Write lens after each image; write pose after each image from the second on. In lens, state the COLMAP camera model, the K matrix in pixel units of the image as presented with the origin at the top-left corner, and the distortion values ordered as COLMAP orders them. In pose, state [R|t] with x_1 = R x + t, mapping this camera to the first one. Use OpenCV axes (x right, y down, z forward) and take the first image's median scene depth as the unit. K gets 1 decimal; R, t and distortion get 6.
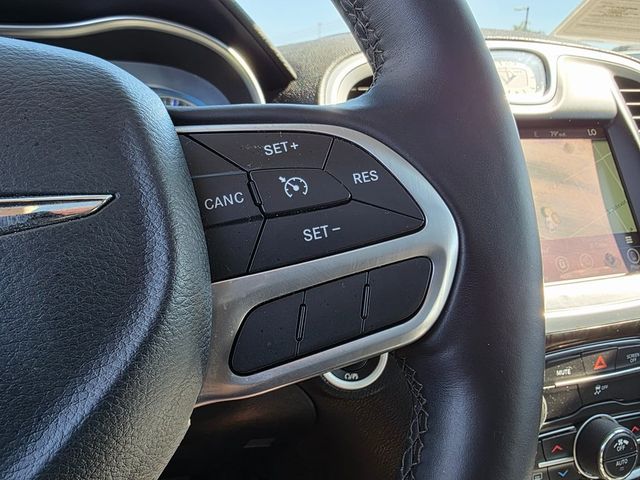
lens RADIAL K [[522.1, 0, 263.4], [0, 522.1, 252.0], [0, 0, 1]] dist [0.037191, -0.021943]
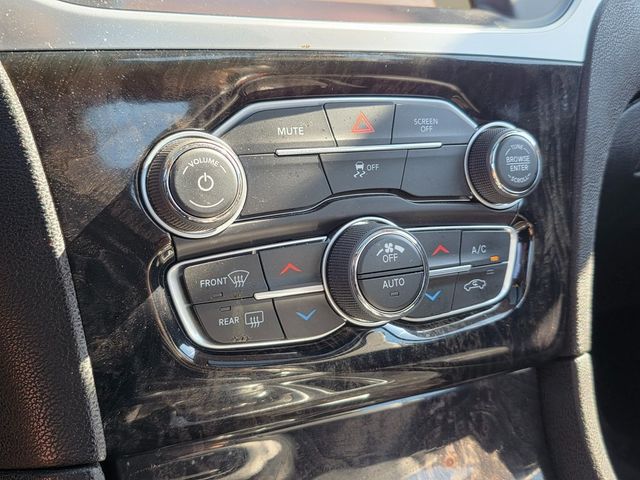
lens RADIAL K [[698.8, 0, 319.6], [0, 698.8, 240.9], [0, 0, 1]] dist [0.080672, 0.000000]
pose [[0.991713, -0.025200, 0.125980, 0.481822], [0.031196, 0.998461, -0.045850, 0.369736], [-0.124631, 0.049400, 0.990973, 0.233732]]
